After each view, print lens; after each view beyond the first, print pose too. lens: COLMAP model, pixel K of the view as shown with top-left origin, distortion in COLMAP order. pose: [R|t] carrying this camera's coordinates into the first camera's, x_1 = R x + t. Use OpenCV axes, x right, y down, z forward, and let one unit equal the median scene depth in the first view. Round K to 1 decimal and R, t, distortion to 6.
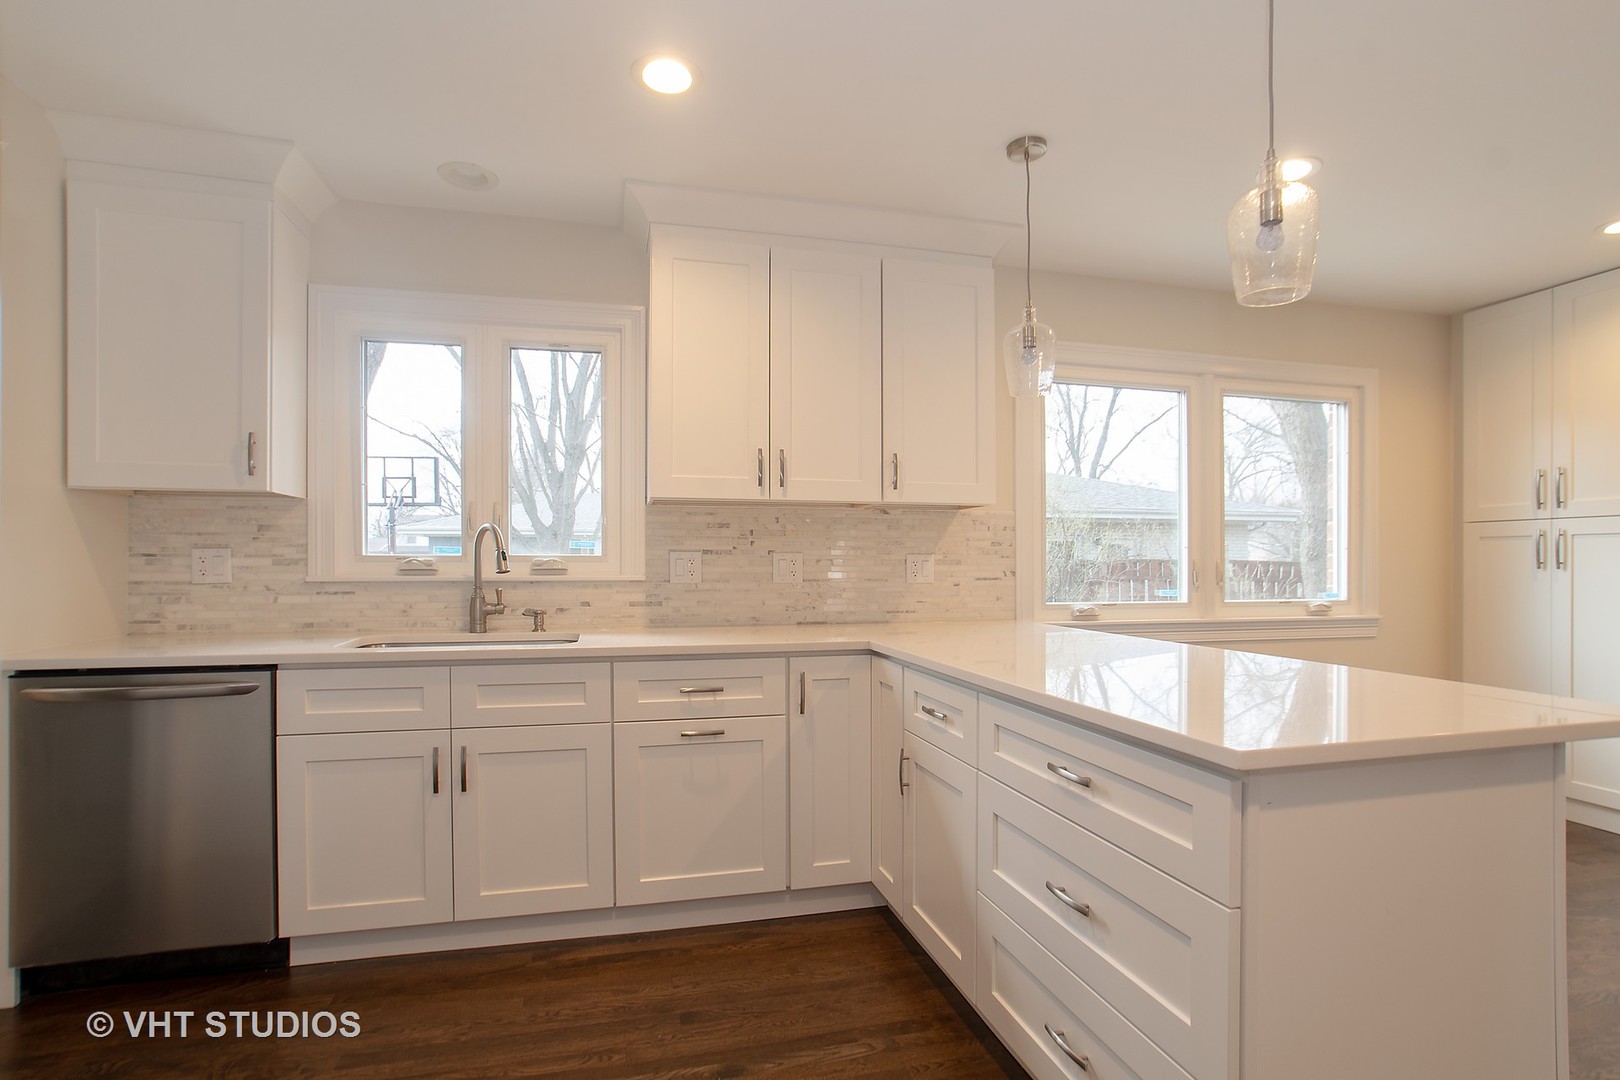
lens RADIAL K [[765.2, 0, 812.7], [0, 765.2, 562.6], [0, 0, 1]] dist [-0.039190, 0.007975]
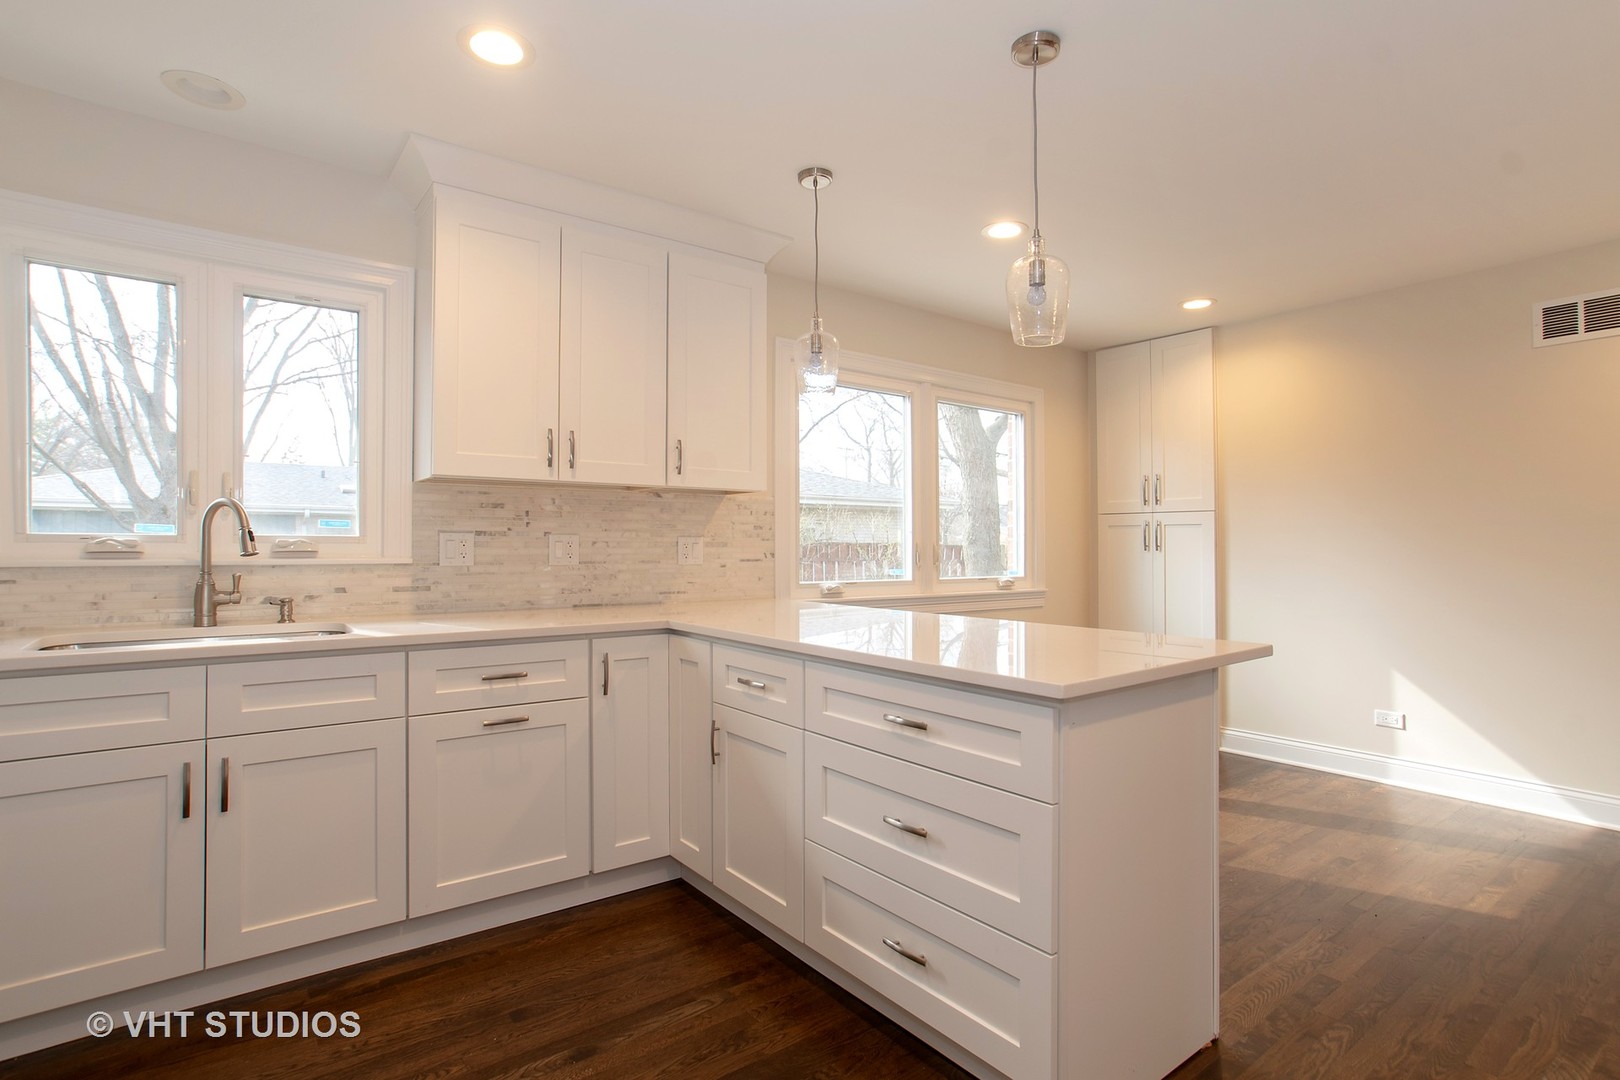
lens RADIAL K [[765.2, 0, 814.3], [0, 765.2, 529.4], [0, 0, 1]] dist [-0.039190, 0.007975]
pose [[0.923349, 0.009427, 0.383845, -0.136666], [-0.001367, 0.999773, -0.021265, 0.001206], [-0.383958, 0.019110, 0.923153, -0.030862]]
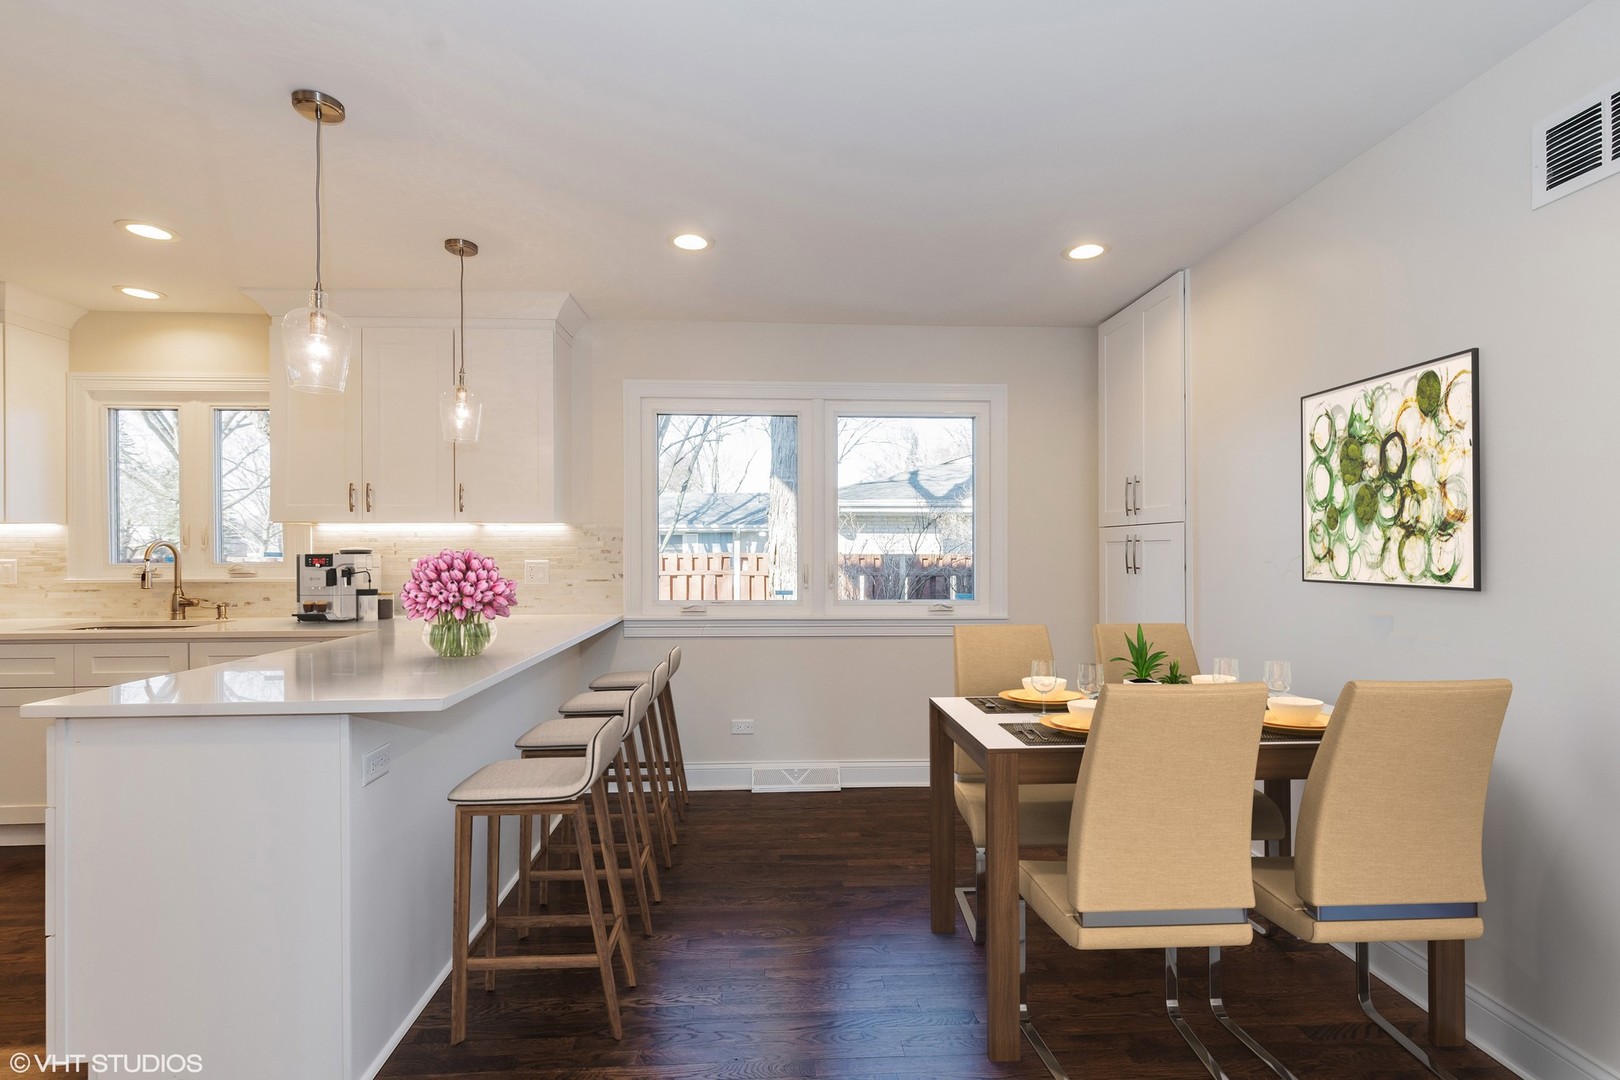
lens RADIAL K [[734.2, 0, 796.4], [0, 734.2, 556.1], [0, 0, 1]] dist [0.005761, -0.000009]
pose [[0.983251, -0.001179, -0.182255, 0.932399], [0.002761, 0.999961, 0.008428, -0.032745], [0.182238, -0.008790, 0.983215, -0.120046]]
